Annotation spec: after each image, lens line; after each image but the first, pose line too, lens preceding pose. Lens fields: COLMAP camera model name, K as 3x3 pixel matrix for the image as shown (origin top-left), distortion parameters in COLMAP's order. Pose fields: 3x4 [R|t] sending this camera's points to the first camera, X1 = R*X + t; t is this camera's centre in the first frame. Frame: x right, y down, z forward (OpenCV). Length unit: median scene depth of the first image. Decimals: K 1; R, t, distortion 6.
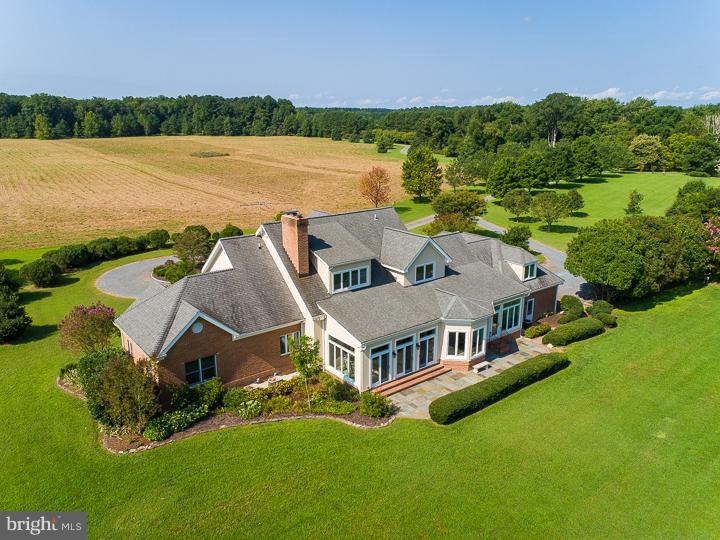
lens RADIAL K [[528.8, 0, 359.7], [0, 528.8, 267.9], [0, 0, 1]] dist [0.030193, 0.003064]
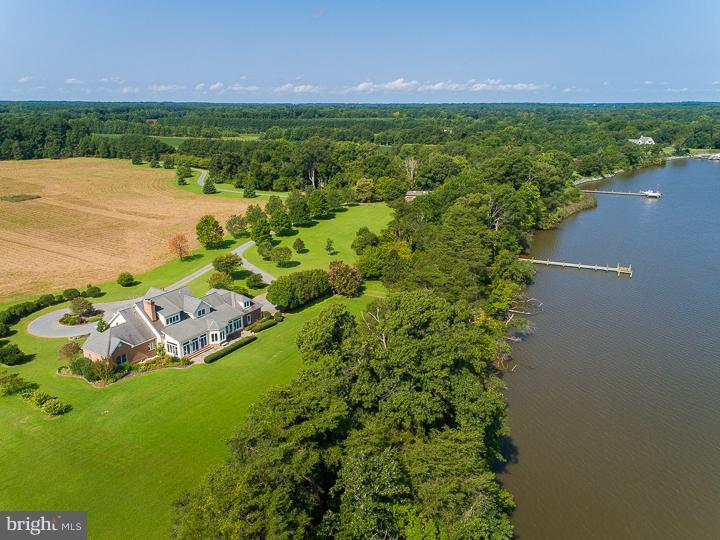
lens RADIAL K [[528.8, 0, 358.7], [0, 528.8, 266.4], [0, 0, 1]] dist [0.030193, 0.003064]
pose [[0.938170, -0.096889, 0.332338, -0.000031], [0.090325, 0.995291, 0.035183, -0.248095], [-0.334182, -0.002990, 0.942504, -1.801584]]
